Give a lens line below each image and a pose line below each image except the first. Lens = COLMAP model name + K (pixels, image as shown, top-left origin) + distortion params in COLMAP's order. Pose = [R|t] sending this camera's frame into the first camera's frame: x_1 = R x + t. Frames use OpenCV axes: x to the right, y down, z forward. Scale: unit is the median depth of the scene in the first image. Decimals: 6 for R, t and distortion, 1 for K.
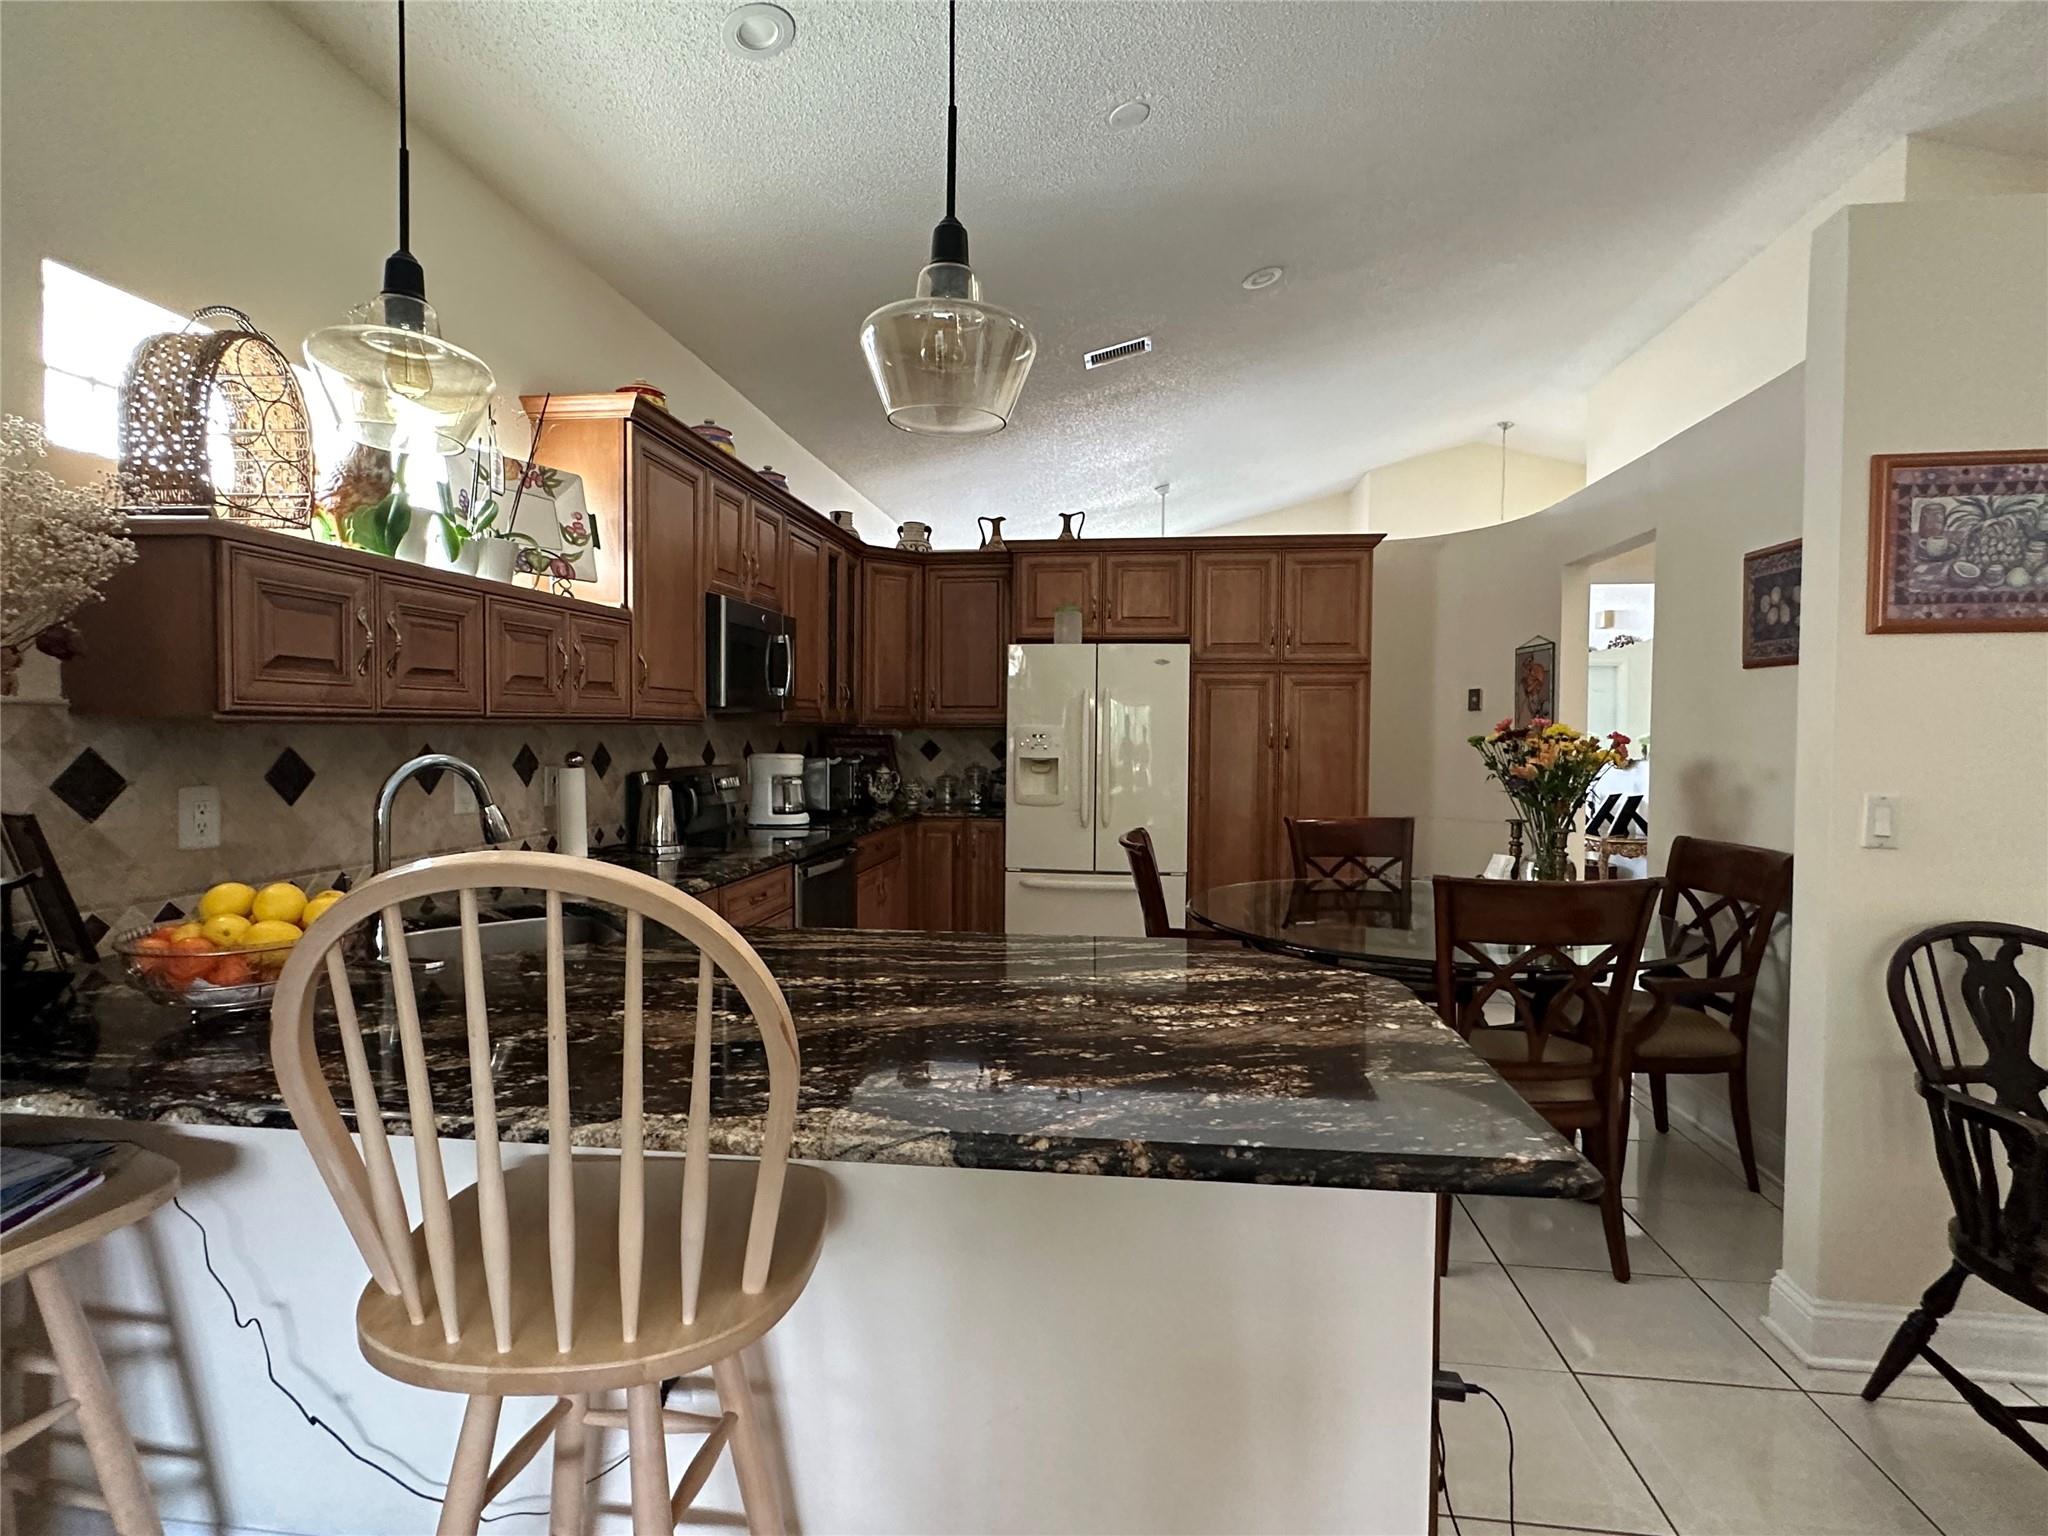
lens RADIAL K [[1018.1, 0, 1028.2], [0, 1018.1, 765.2], [0, 0, 1]] dist [-0.012672, 0.003582]
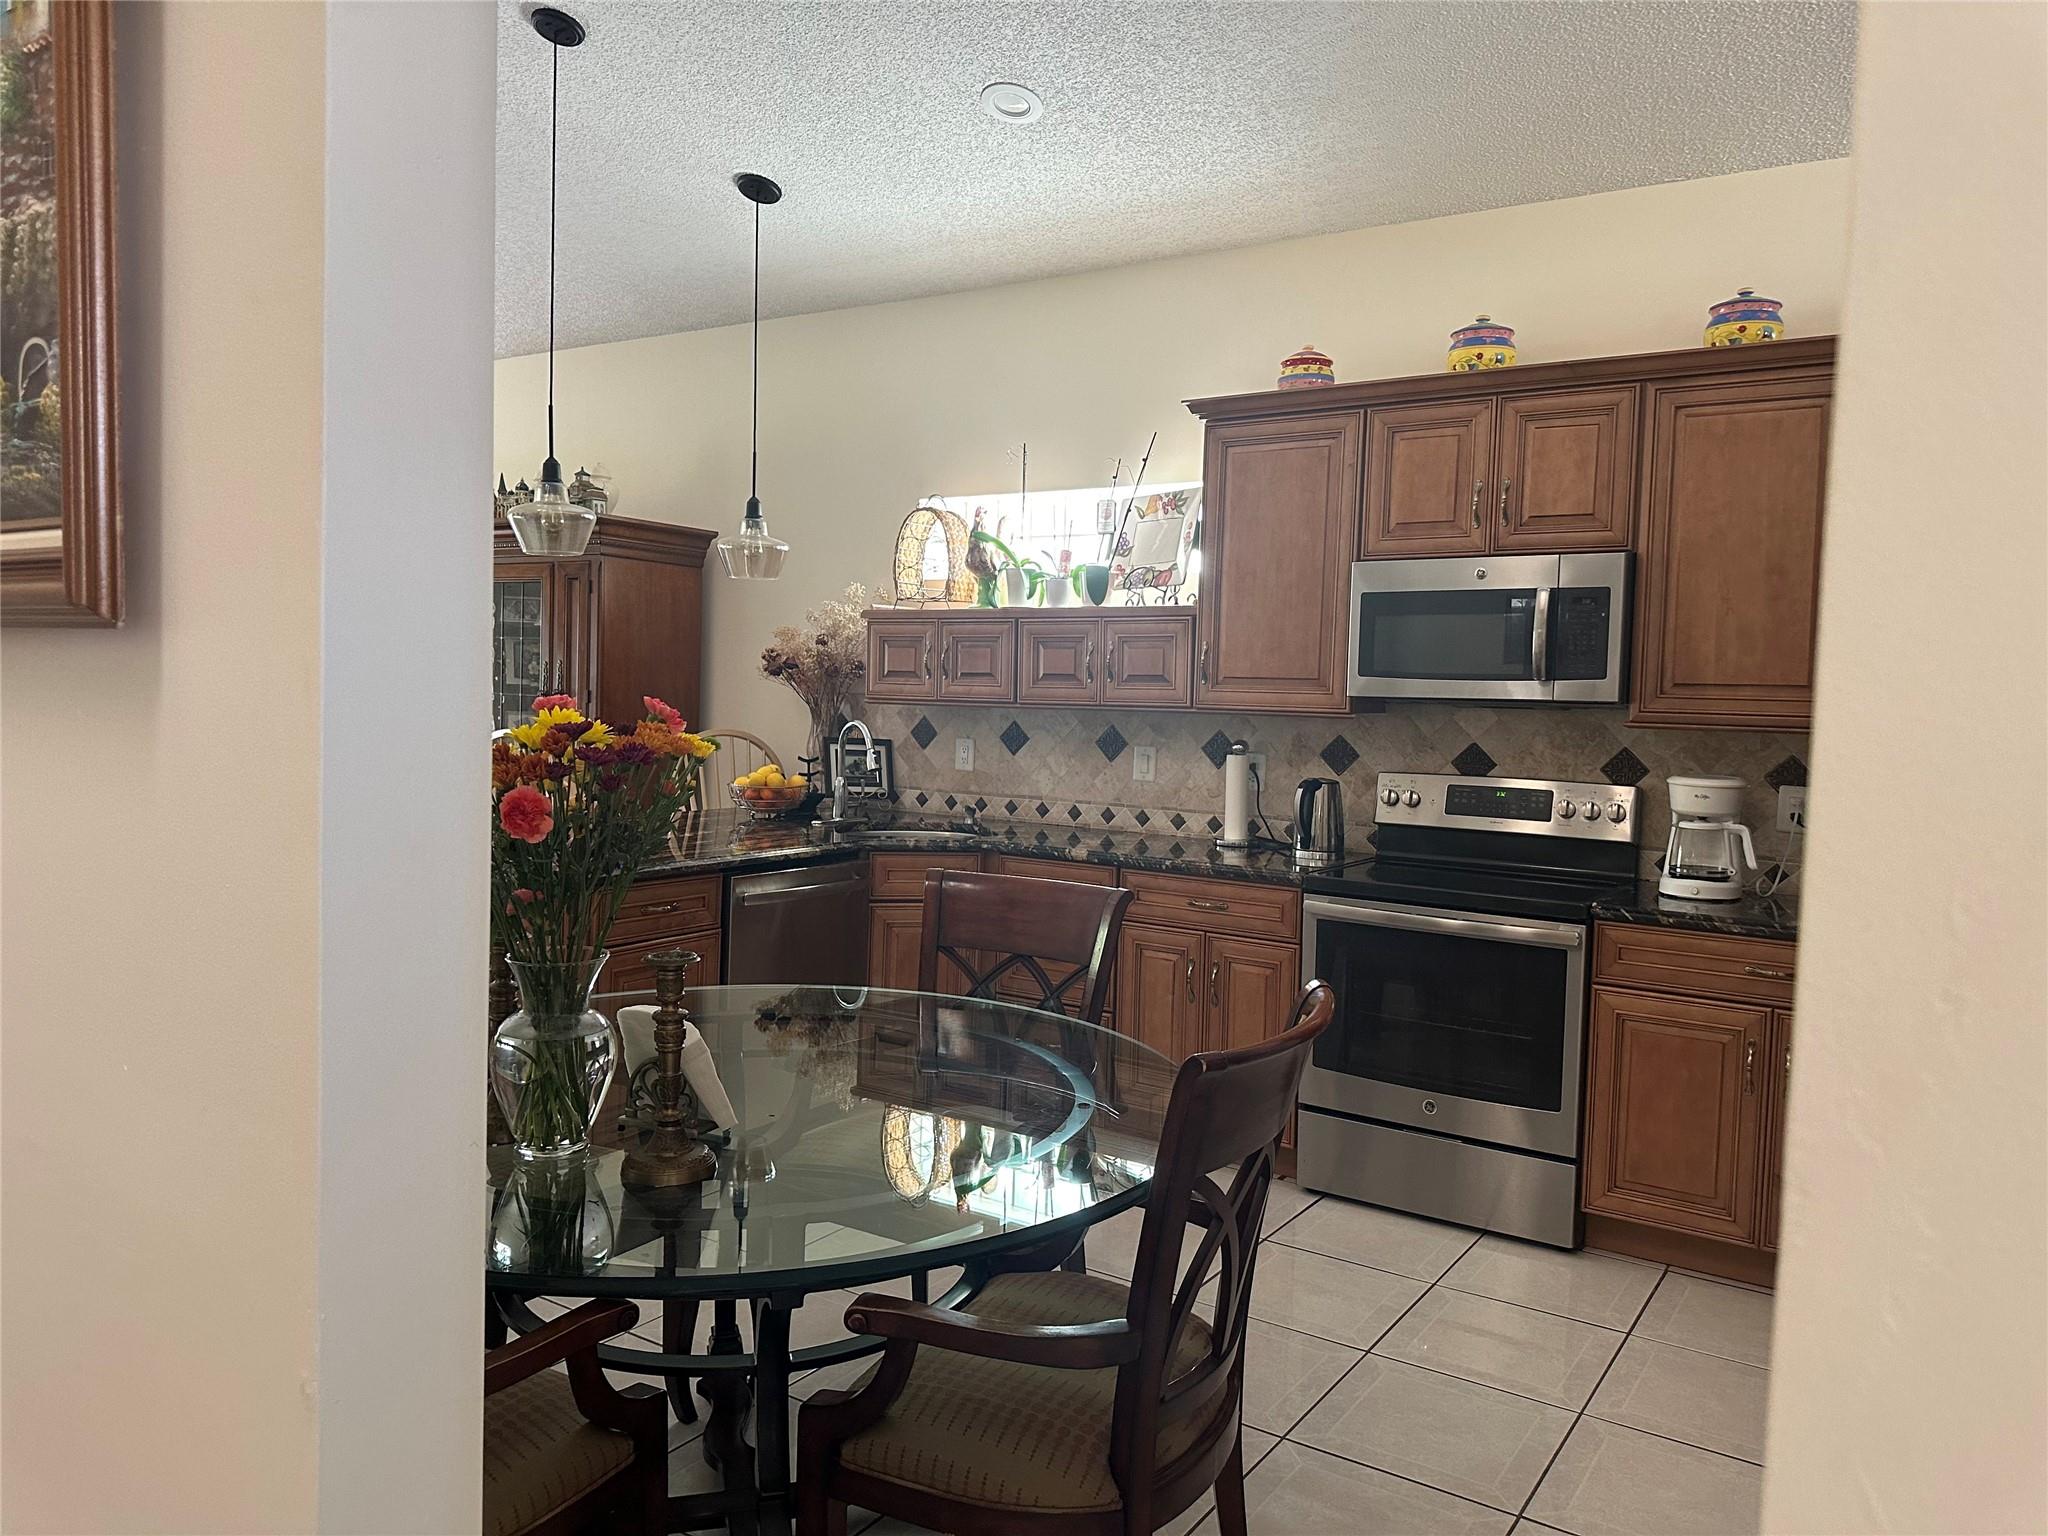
lens RADIAL K [[1478.6, 0, 1035.4], [0, 1478.6, 763.3], [0, 0, 1]] dist [0.103927, -0.094342]
pose [[-0.438198, 0.032647, -0.898285, 1.509945], [-0.056114, 0.996398, 0.063586, -0.108697], [0.897125, 0.078270, -0.434787, 2.151318]]
